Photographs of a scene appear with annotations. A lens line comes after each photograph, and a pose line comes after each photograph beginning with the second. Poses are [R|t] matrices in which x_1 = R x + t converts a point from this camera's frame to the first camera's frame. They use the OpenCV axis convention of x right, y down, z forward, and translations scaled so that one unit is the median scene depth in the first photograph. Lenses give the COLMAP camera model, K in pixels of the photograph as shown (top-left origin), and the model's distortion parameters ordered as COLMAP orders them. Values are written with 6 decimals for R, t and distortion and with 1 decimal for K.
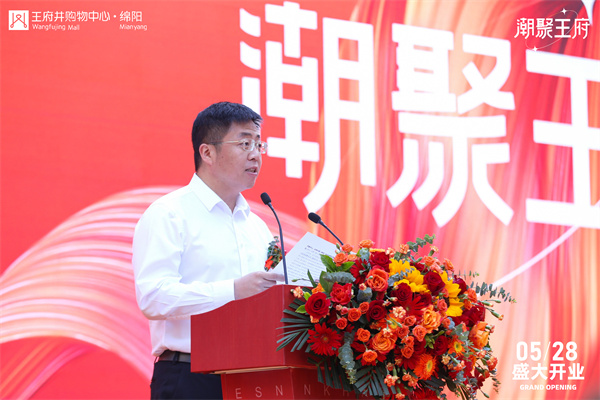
lens RADIAL K [[2383.8, 0, 300.3], [0, 2383.8, 199.9], [0, 0, 1]] dist [-0.214956, 0.000000]
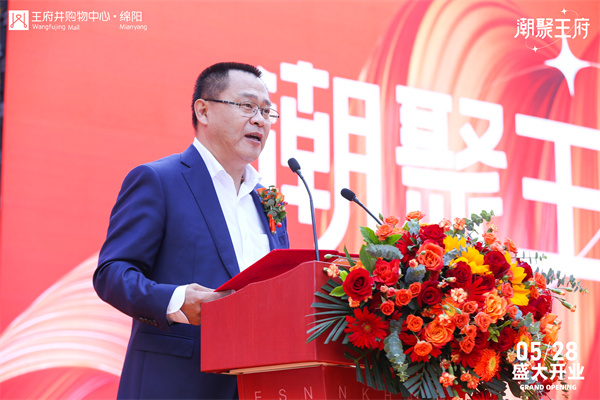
lens RADIAL K [[1801.9, 0, 299.5], [0, 1801.9, 199.9], [0, 0, 1]] dist [-0.220126, 0.000000]
pose [[0.999977, 0.006821, 0.000515, -0.012066], [-0.006785, 0.998610, -0.052278, 0.044062], [-0.000871, 0.052273, 0.998632, 0.364326]]
